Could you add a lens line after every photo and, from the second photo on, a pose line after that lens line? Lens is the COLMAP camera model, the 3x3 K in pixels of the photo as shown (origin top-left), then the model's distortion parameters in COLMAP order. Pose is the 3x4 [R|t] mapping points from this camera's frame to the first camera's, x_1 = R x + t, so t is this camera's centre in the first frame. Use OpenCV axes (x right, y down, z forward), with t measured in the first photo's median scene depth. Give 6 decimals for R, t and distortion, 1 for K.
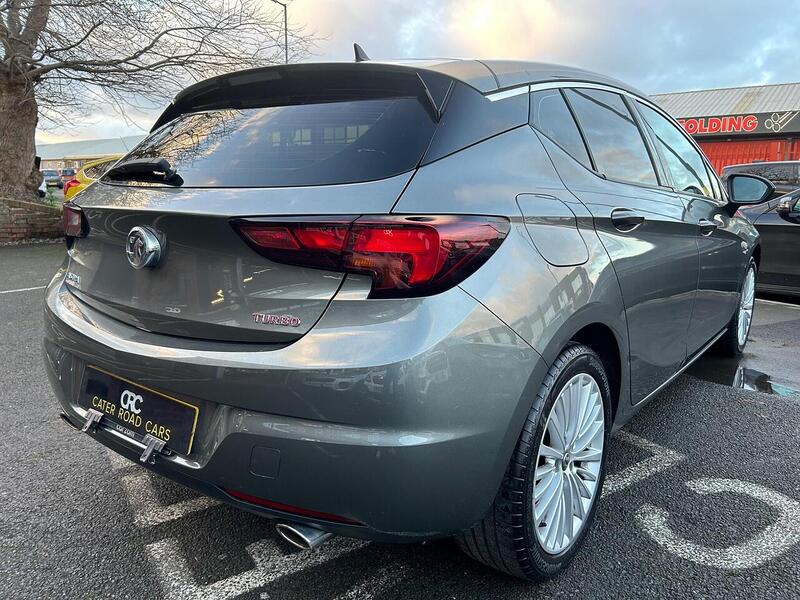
lens RADIAL K [[561.8, 0, 379.5], [0, 561.8, 332.1], [0, 0, 1]] dist [0.004214, -0.000302]
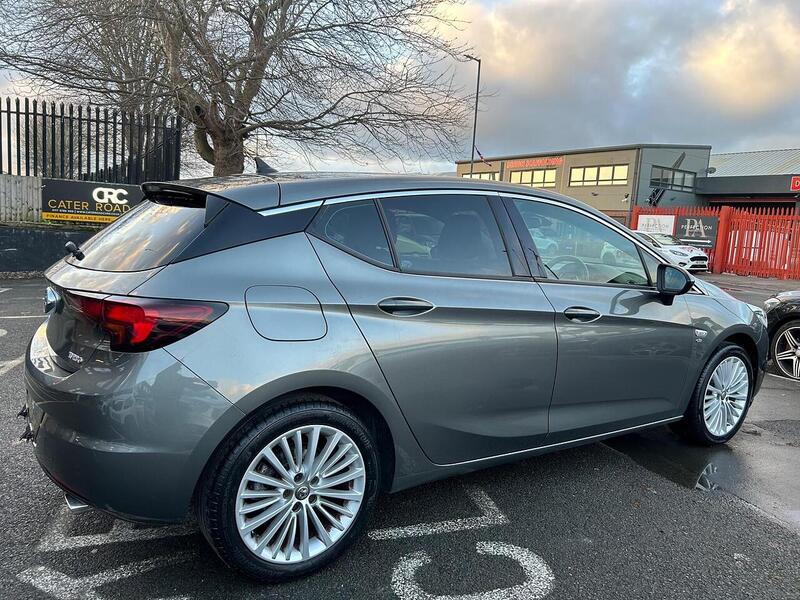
lens RADIAL K [[586.3, 0, 458.5], [0, 586.3, 337.2], [0, 0, 1]] dist [0.068538, -0.092797]
pose [[0.952825, 0.097568, -0.287411, 0.228406], [-0.114392, 0.992535, -0.042294, -0.023249], [0.281139, 0.073176, 0.956873, -0.046015]]
